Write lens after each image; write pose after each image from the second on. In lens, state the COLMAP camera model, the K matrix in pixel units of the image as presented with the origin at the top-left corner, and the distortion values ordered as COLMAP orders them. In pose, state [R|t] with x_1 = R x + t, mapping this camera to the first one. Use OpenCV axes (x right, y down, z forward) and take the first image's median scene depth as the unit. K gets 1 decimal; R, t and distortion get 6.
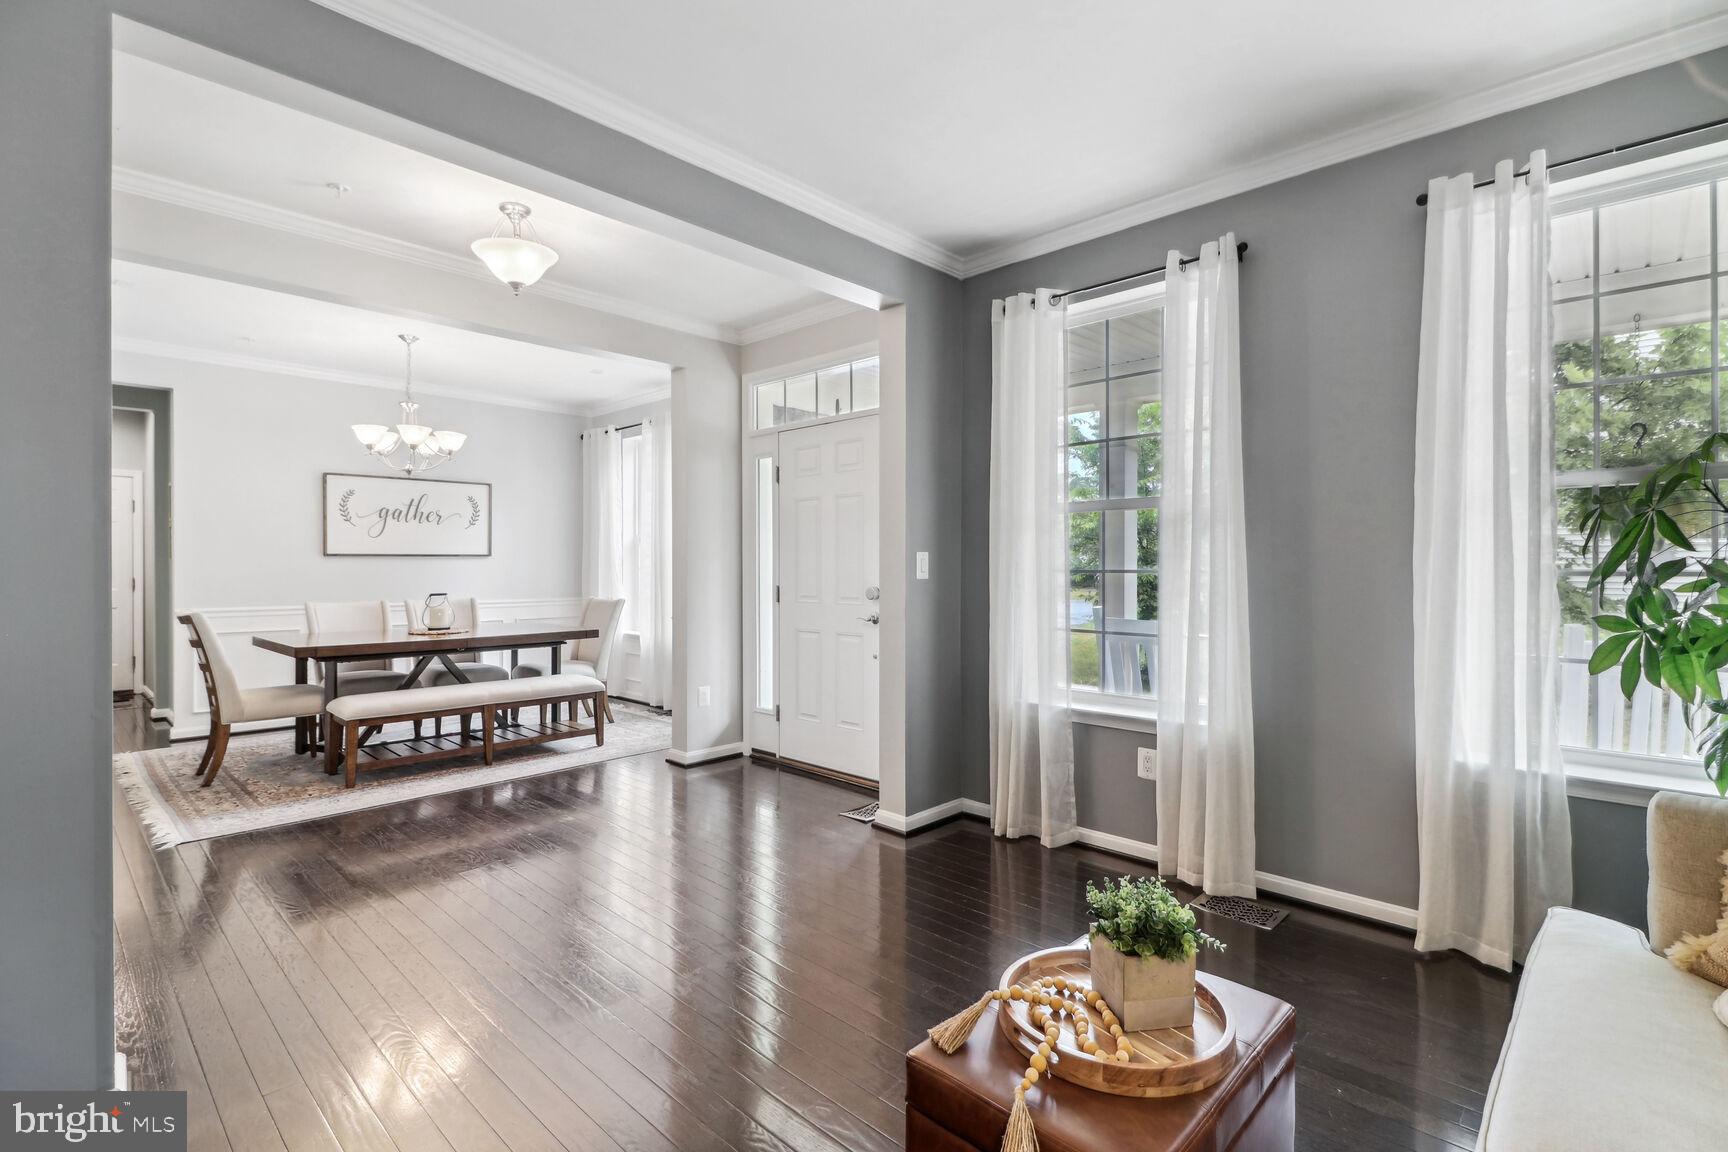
lens RADIAL K [[809.7, 0, 868.2], [0, 809.7, 570.2], [0, 0, 1]] dist [0.007856, -0.000948]
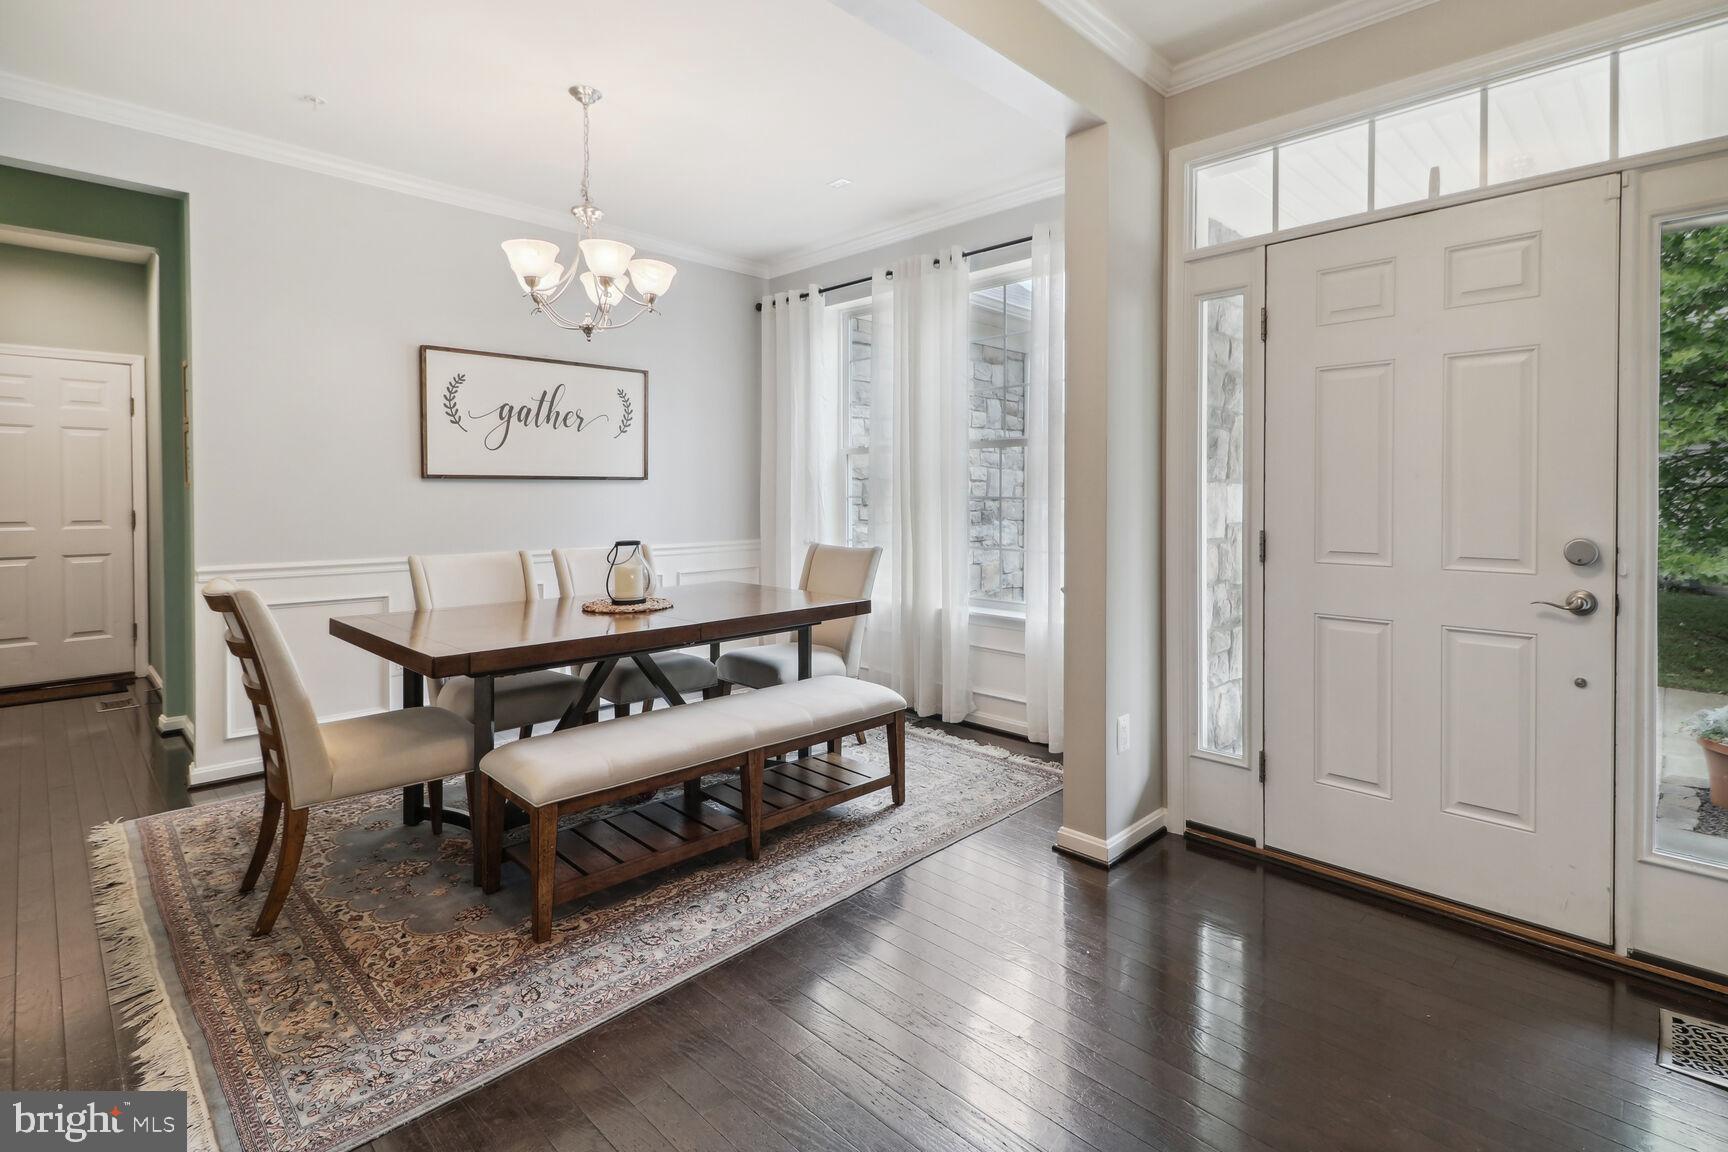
lens RADIAL K [[809.7, 0, 806.6], [0, 809.7, 506.4], [0, 0, 1]] dist [0.007856, -0.000948]
pose [[0.998707, -0.000705, -0.050840, -0.373588], [0.001183, 0.999955, 0.009366, -0.002411], [0.050831, -0.009414, 0.998663, 0.427707]]
